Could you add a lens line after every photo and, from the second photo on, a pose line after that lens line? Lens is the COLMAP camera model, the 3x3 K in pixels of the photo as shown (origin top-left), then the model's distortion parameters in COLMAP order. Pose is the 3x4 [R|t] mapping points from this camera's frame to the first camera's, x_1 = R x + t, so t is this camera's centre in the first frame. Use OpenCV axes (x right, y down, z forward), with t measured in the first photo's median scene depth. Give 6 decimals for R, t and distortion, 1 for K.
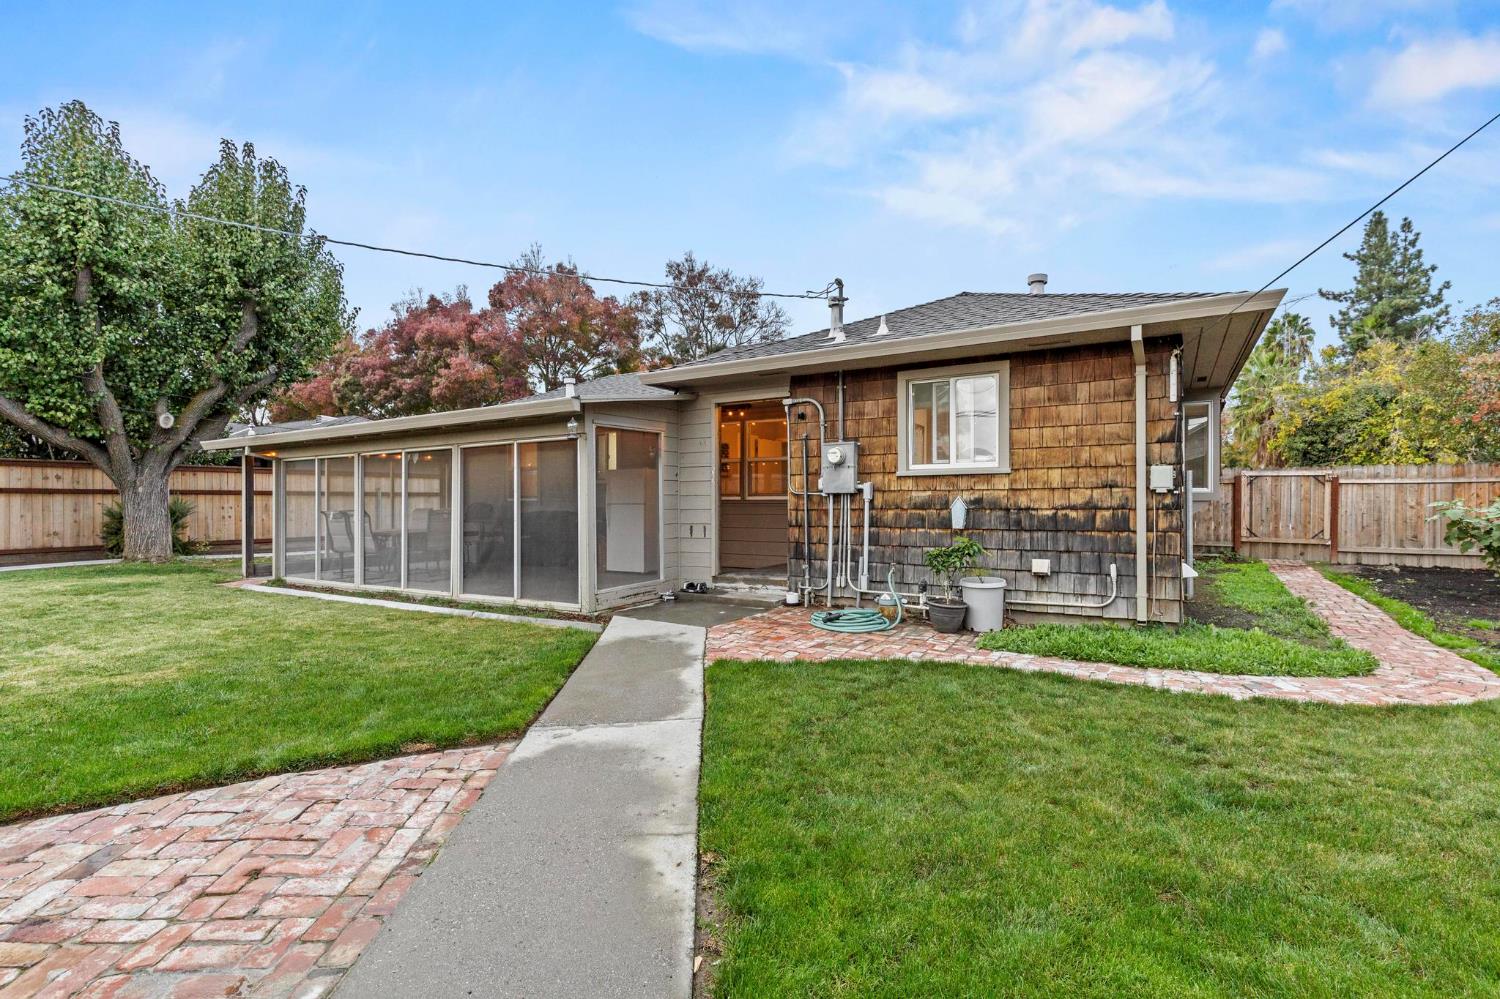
lens RADIAL K [[682.6, 0, 756.1], [0, 682.6, 501.1], [0, 0, 1]] dist [0.009974, -0.002727]
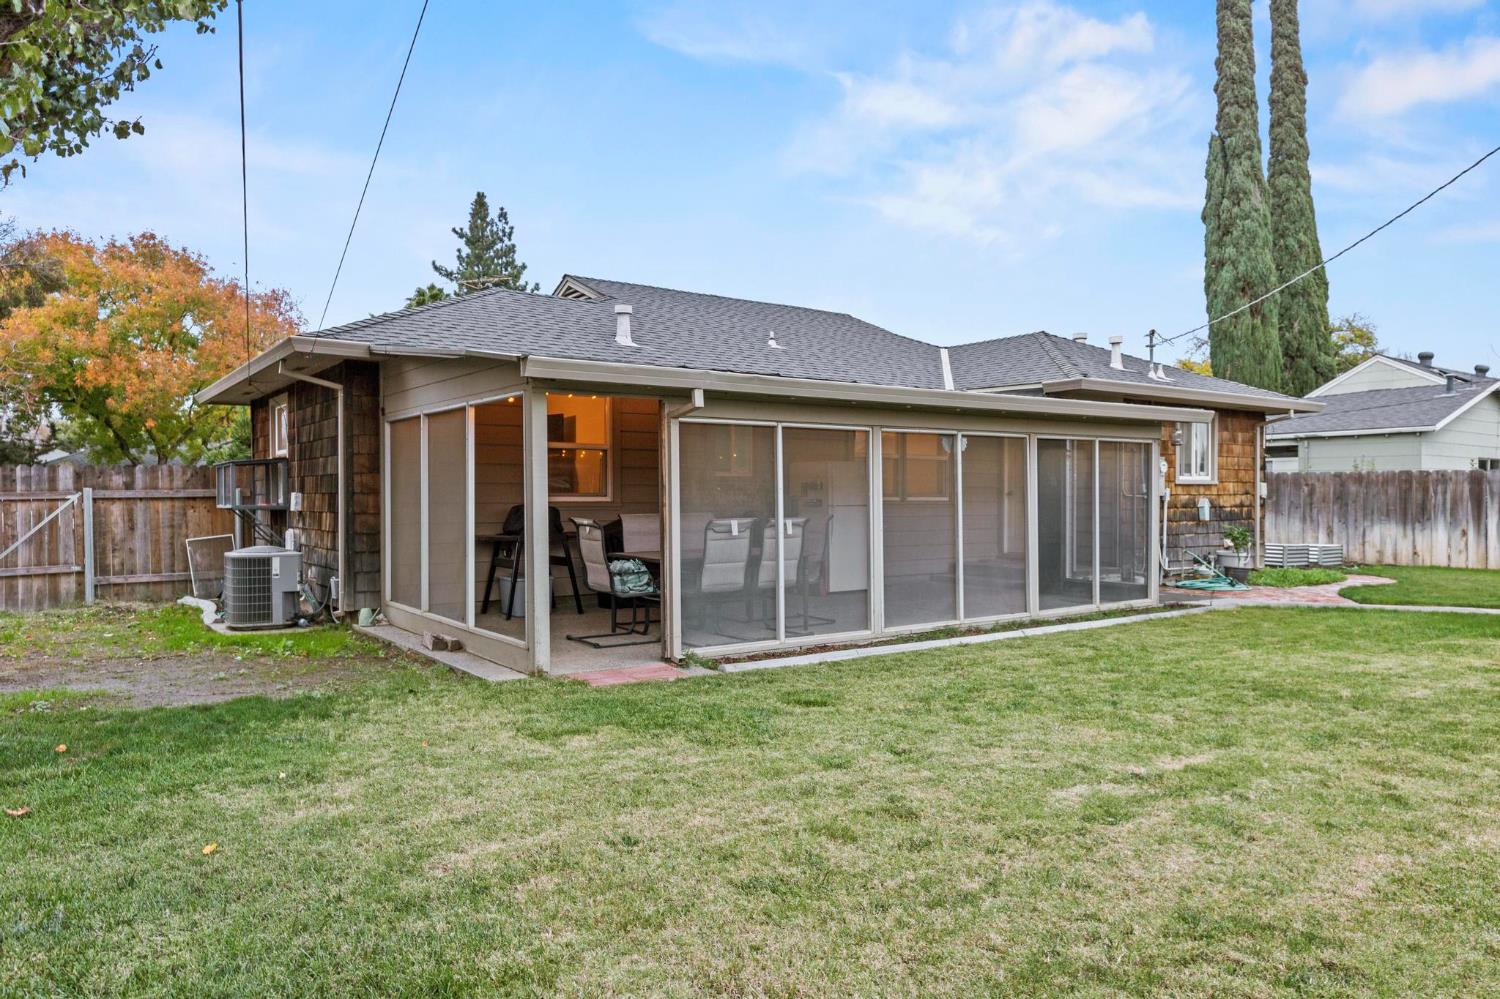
lens RADIAL K [[1008.6, 0, 769.6], [0, 1008.6, 518.5], [0, 0, 1]] dist [-0.006467, 0.004236]
pose [[0.393529, -0.014435, 0.919199, -1.625477], [-0.000112, 0.999876, 0.015750, 0.001241], [-0.919312, -0.006301, 0.393478, 0.774785]]
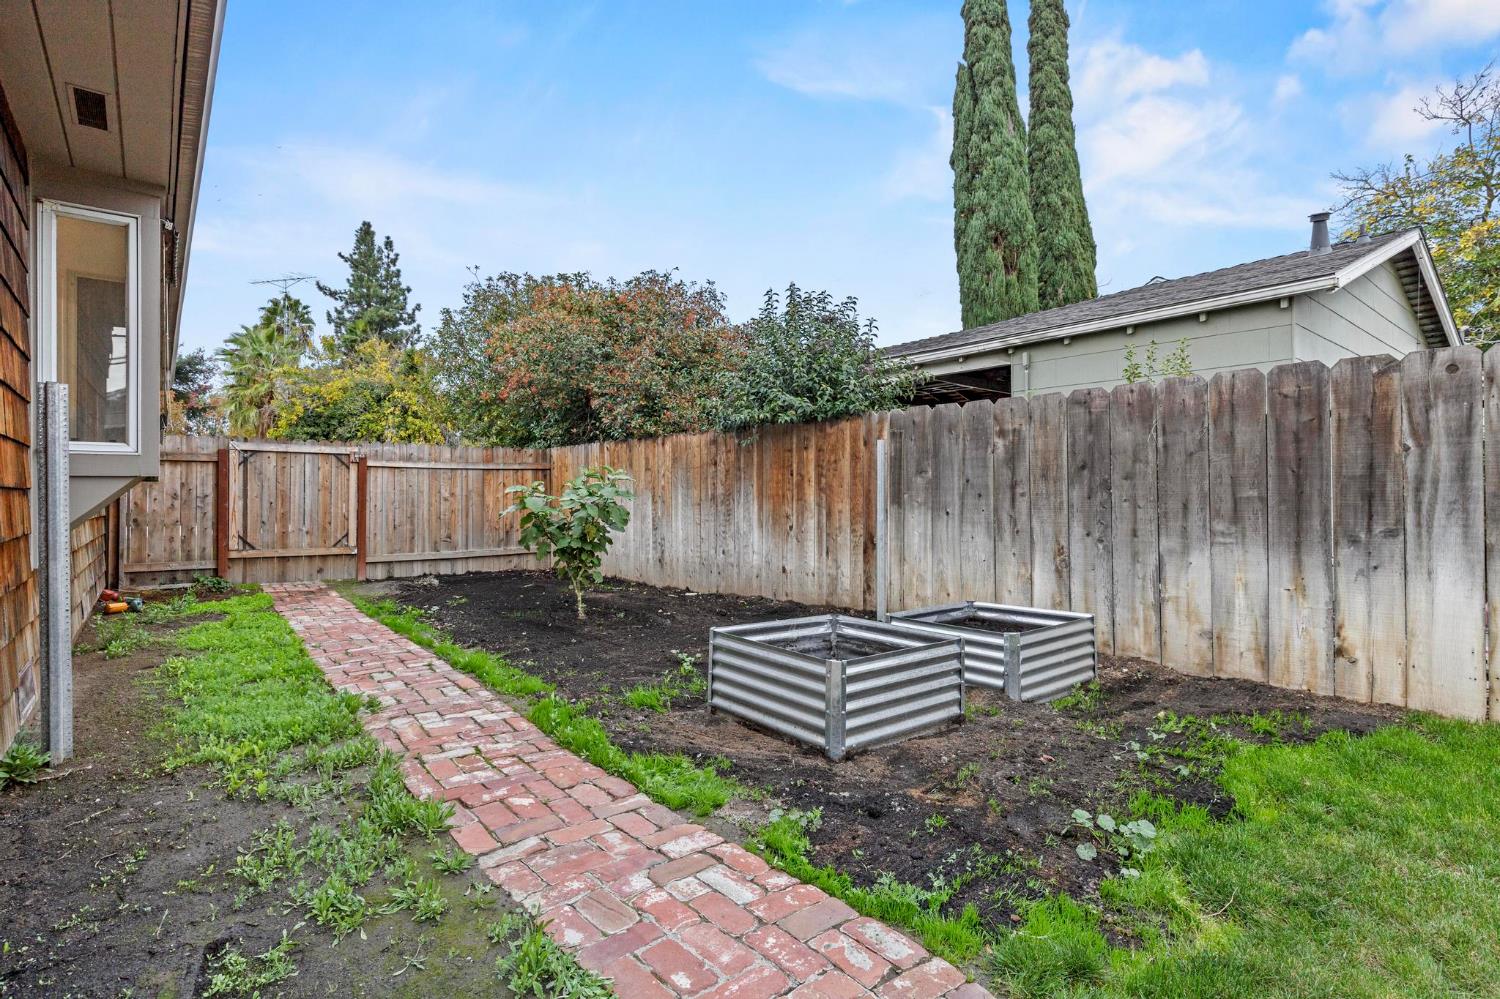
lens RADIAL K [[738.8, 0, 757.9], [0, 738.8, 494.3], [0, 0, 1]] dist [-0.000562, -0.001326]
pose [[0.336186, 0.002561, 0.941792, 0.388741], [0.006544, 0.999966, -0.005055, 0.013860], [-0.941773, 0.007863, 0.336158, 0.529455]]
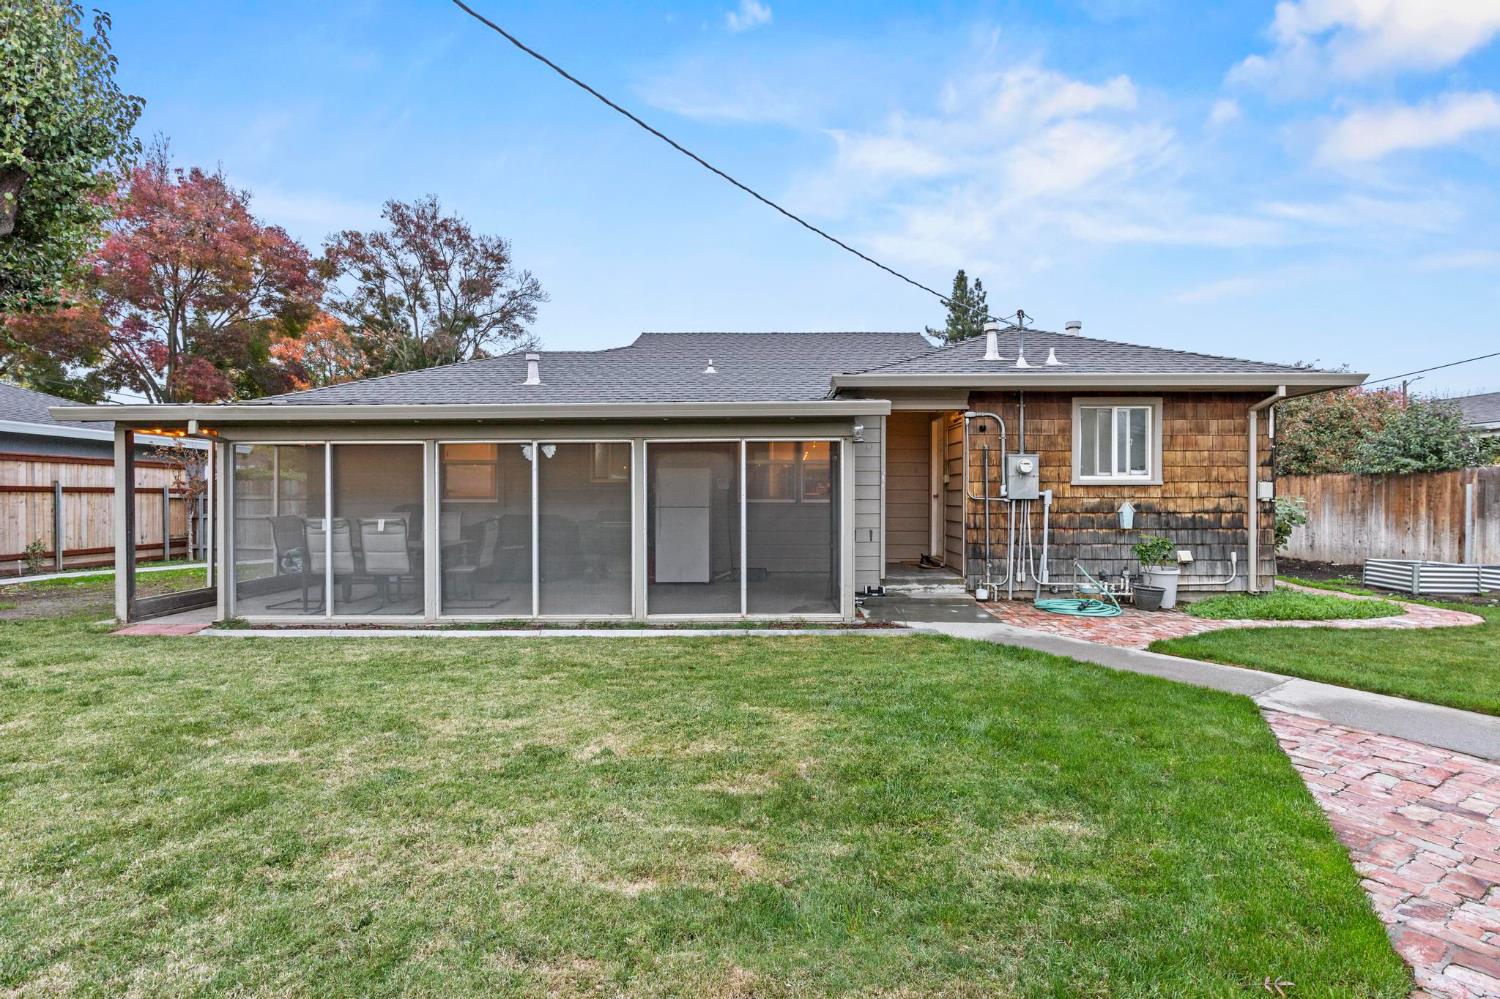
lens RADIAL K [[738.8, 0, 758.9], [0, 738.8, 501.5], [0, 0, 1]] dist [-0.000562, -0.001326]
pose [[0.864642, 0.001844, 0.502385, -0.739336], [-0.003939, 0.999987, 0.003109, -0.008303], [-0.502373, -0.004667, 0.864638, 0.131830]]
